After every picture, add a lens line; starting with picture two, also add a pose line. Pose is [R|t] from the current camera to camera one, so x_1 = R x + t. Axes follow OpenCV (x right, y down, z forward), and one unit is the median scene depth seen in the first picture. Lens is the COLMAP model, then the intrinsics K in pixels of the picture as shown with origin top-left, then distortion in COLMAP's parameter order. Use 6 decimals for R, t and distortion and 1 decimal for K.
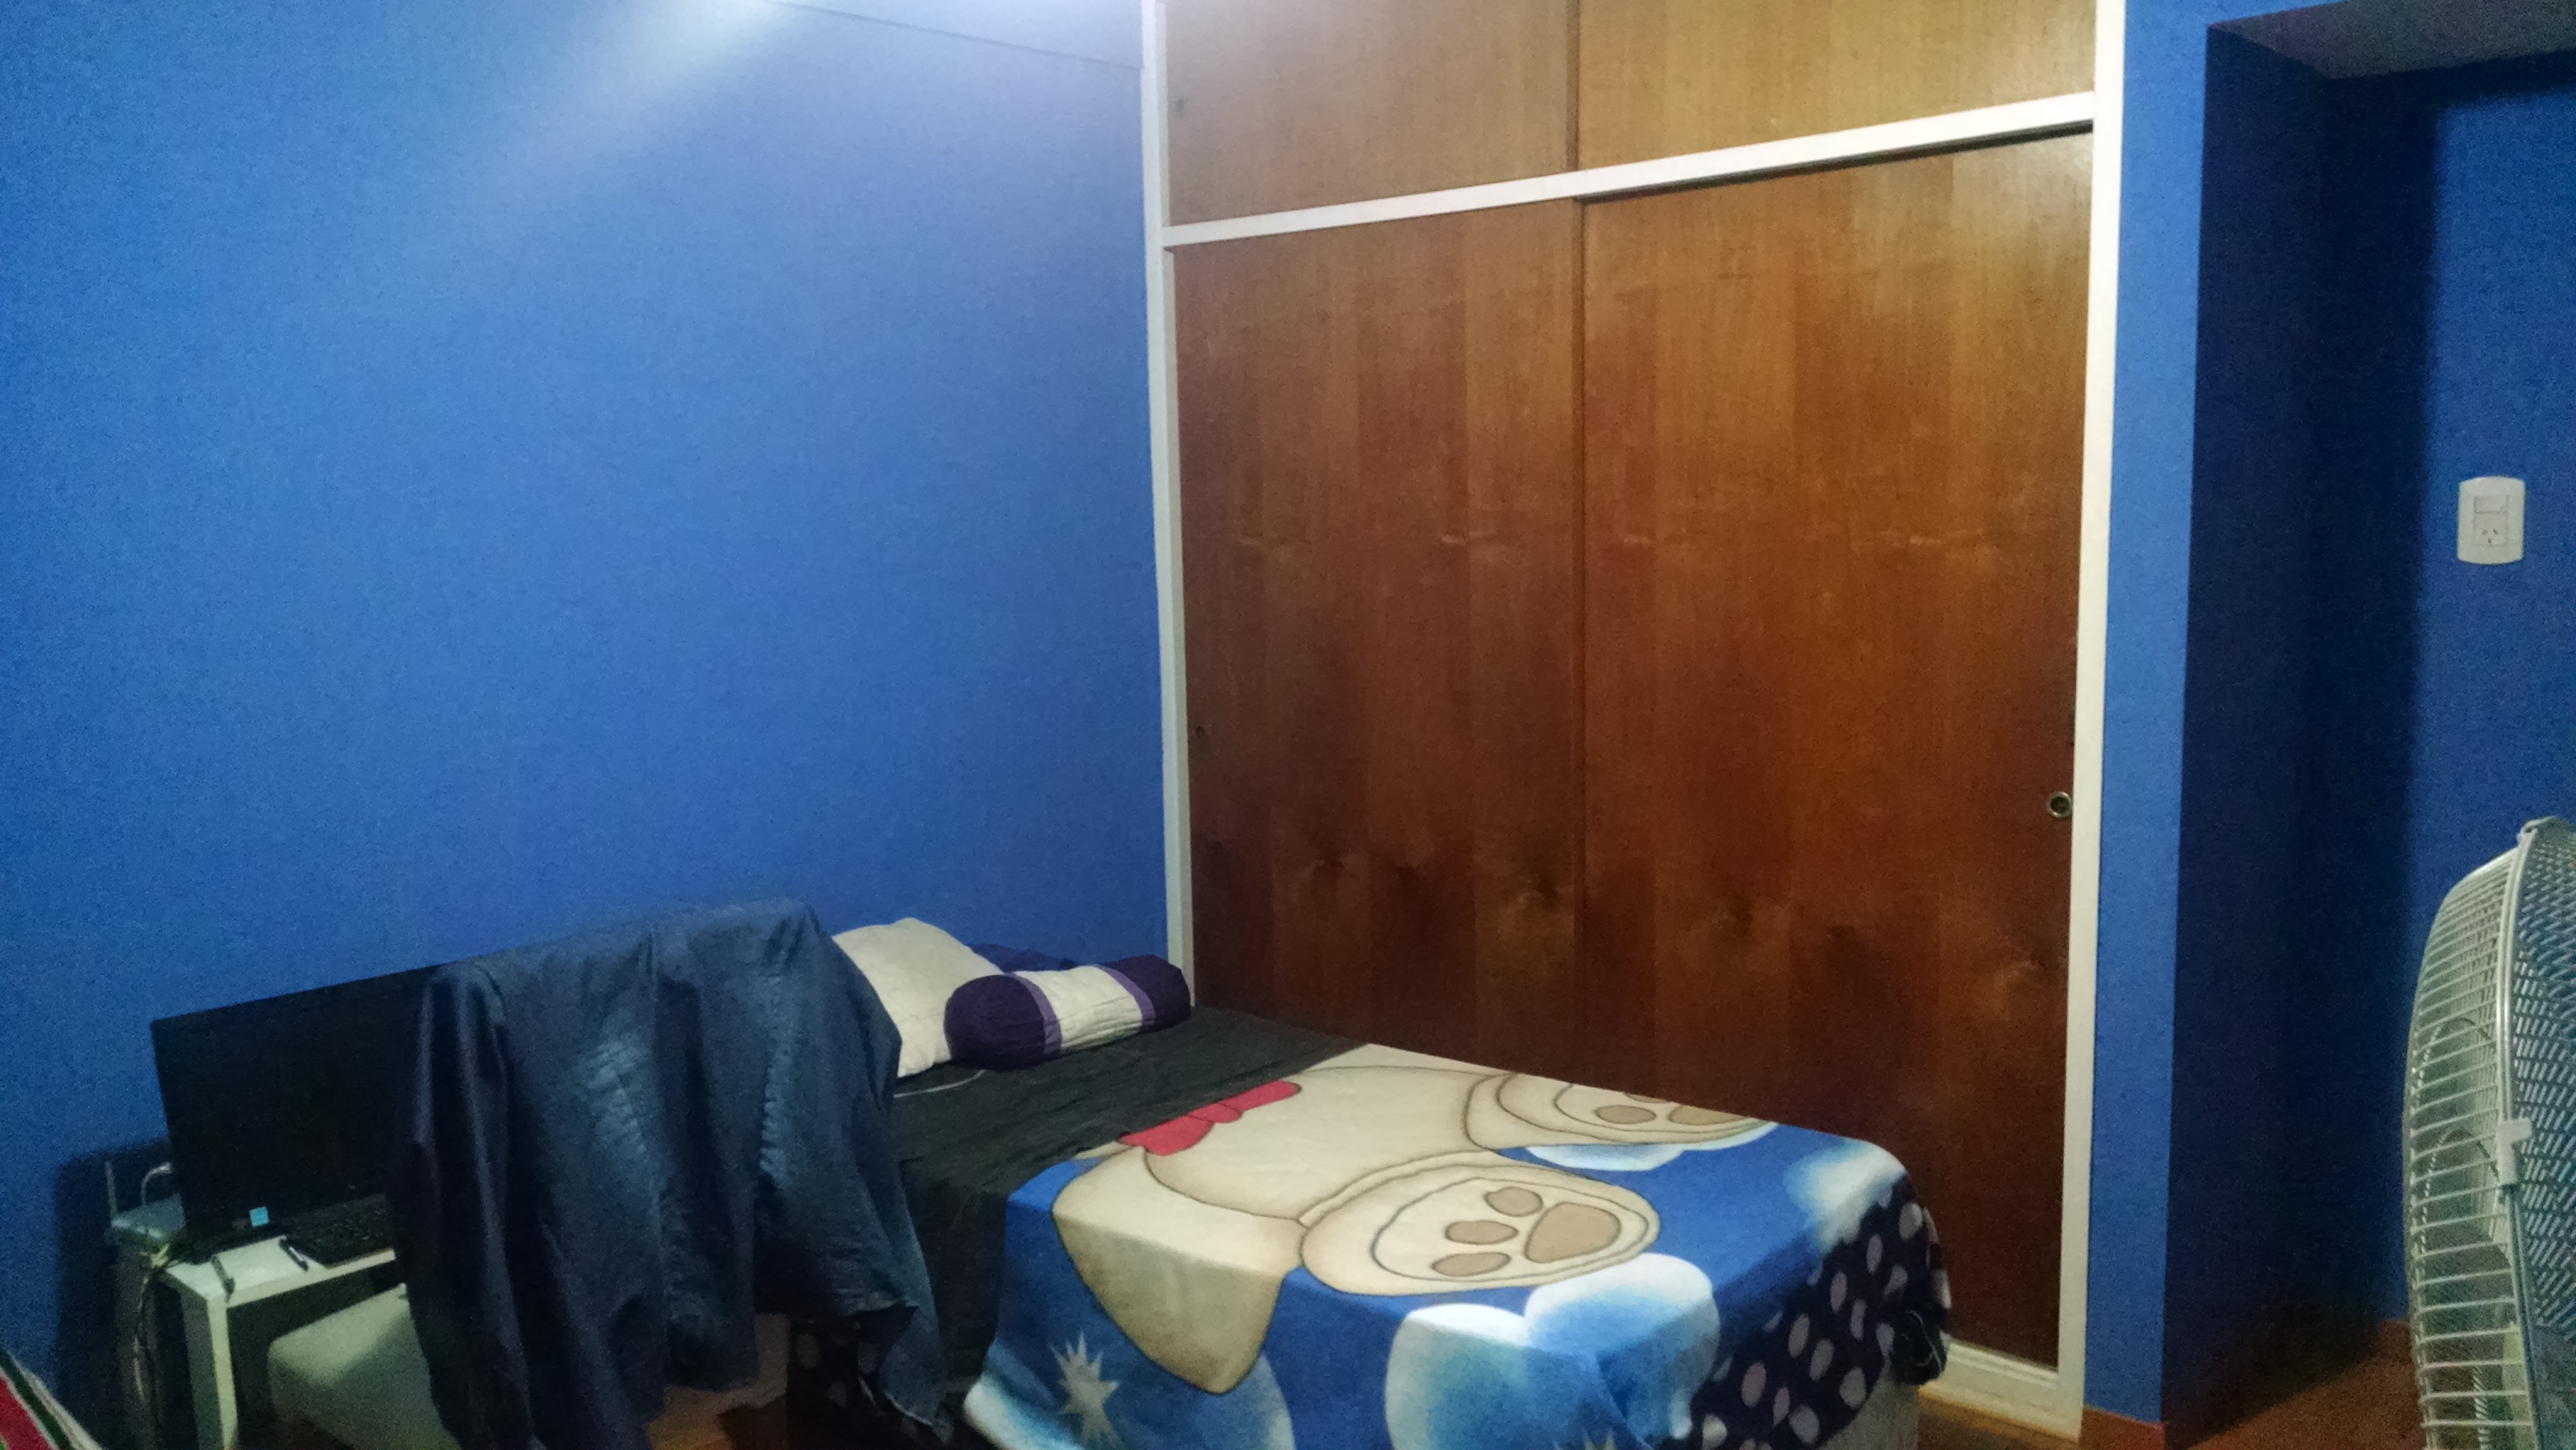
lens RADIAL K [[1970.5, 0, 1288.0], [0, 1970.5, 725.0], [0, 0, 1]] dist [0.057102, -0.125995]
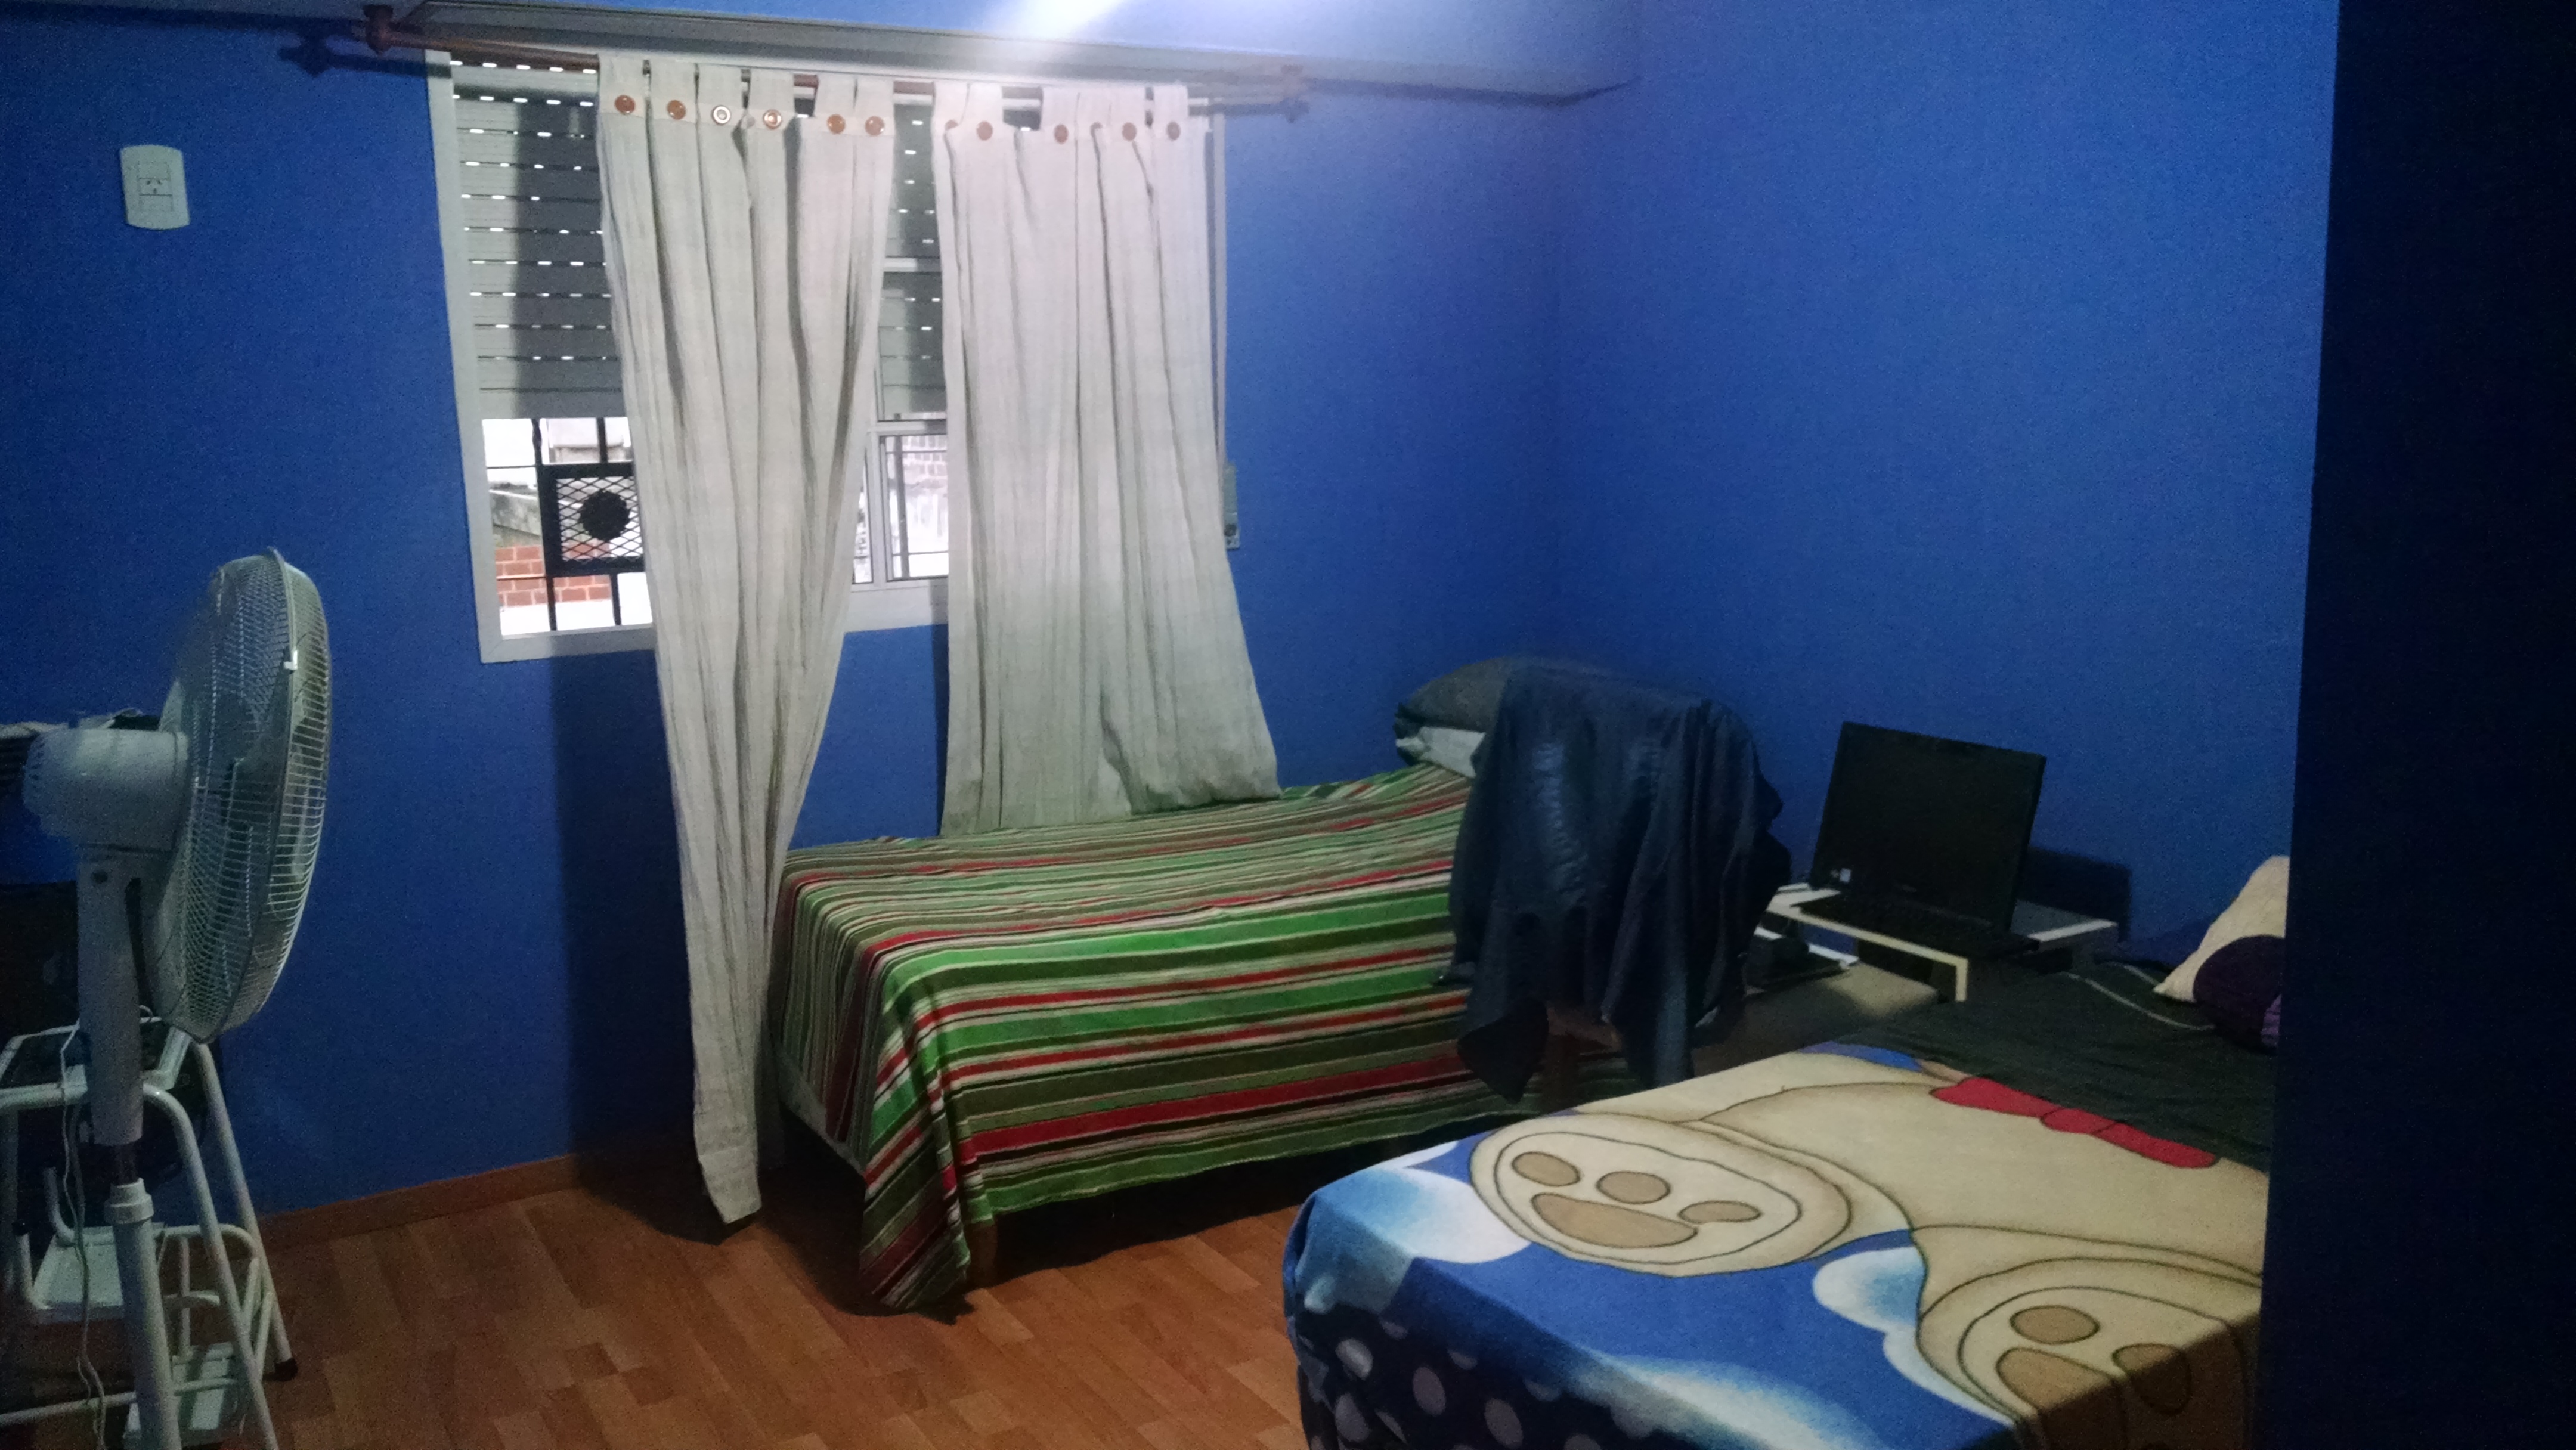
lens RADIAL K [[1970.5, 0, 1288.0], [0, 1970.5, 725.0], [0, 0, 1]] dist [0.057102, -0.125995]
pose [[-0.273103, 0.195649, -0.941879, 0.880675], [-0.083658, 0.970560, 0.225864, -0.137761], [0.958340, 0.140480, -0.248695, 0.940207]]
